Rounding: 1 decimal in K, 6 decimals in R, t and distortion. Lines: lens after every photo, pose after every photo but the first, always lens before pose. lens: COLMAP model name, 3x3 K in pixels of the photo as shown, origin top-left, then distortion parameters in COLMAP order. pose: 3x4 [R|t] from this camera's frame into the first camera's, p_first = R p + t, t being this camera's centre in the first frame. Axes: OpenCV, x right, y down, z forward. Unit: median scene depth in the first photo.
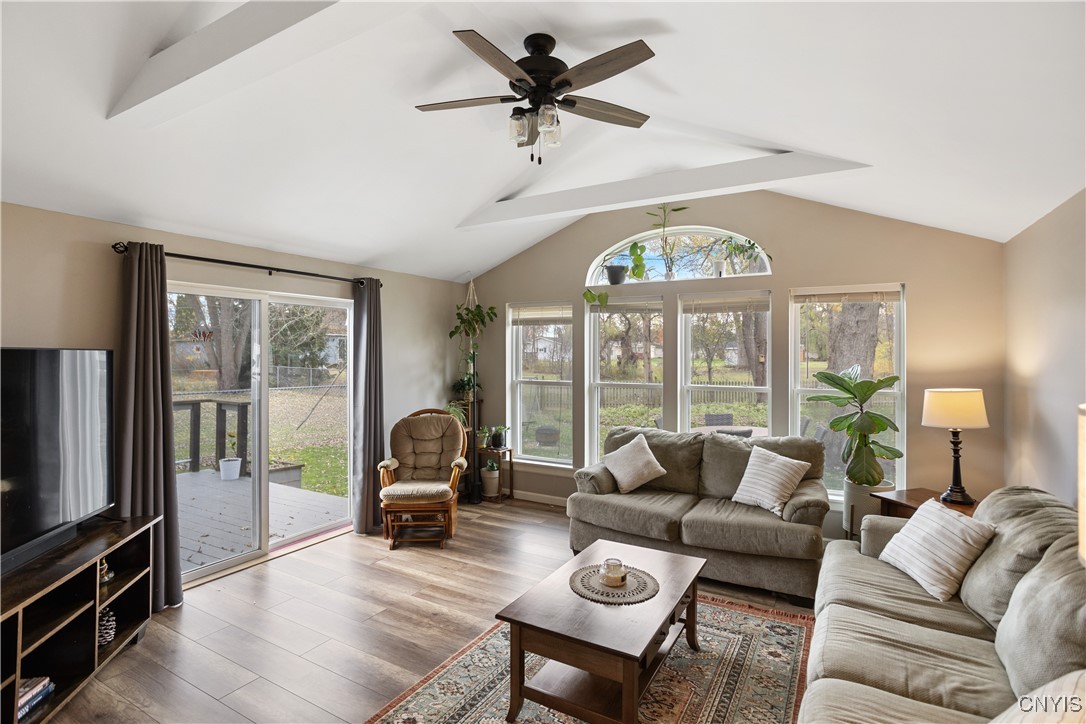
lens RADIAL K [[530.1, 0, 544.1], [0, 530.1, 355.8], [0, 0, 1]] dist [-0.034435, 0.021053]
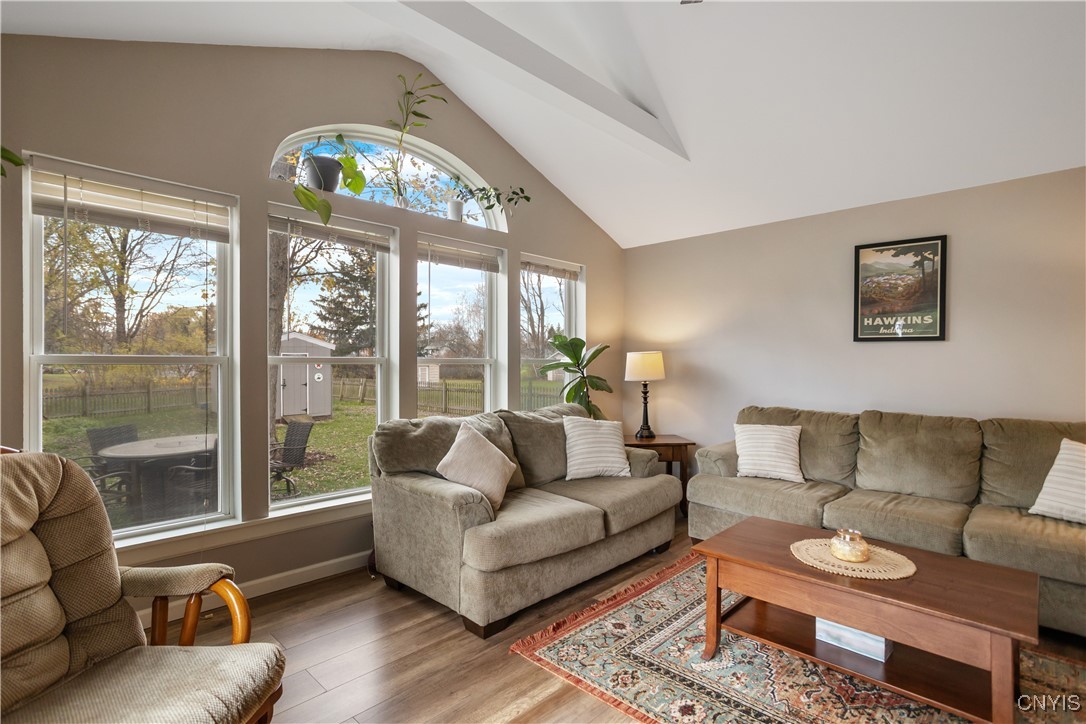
lens RADIAL K [[530.1, 0, 538.2], [0, 530.1, 363.1], [0, 0, 1]] dist [-0.034435, 0.021053]
pose [[0.252502, -0.000608, 0.967596, -0.475681], [0.002397, 0.999997, 0.000003, 0.076539], [-0.967593, 0.002319, 0.252503, 0.768483]]
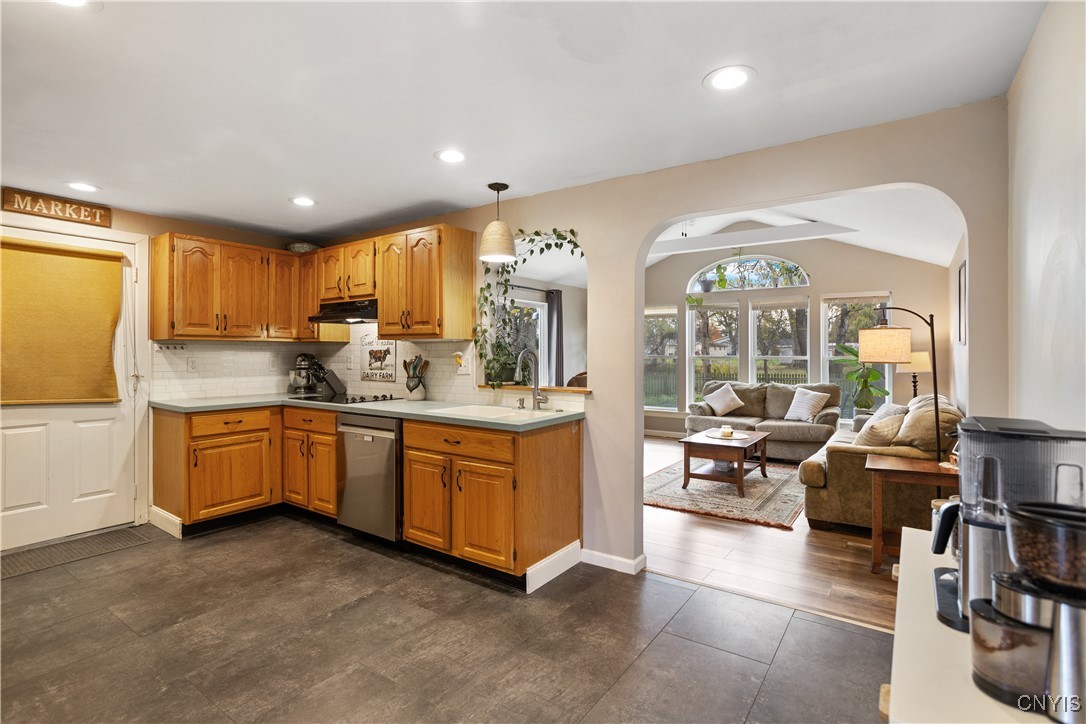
lens RADIAL K [[530.1, 0, 544.4], [0, 530.1, 354.7], [0, 0, 1]] dist [-0.034435, 0.021053]
pose [[0.996029, -0.001052, -0.089023, -0.253020], [0.001014, 0.999999, -0.000469, 0.061768], [0.089024, 0.000377, 0.996029, -0.730462]]
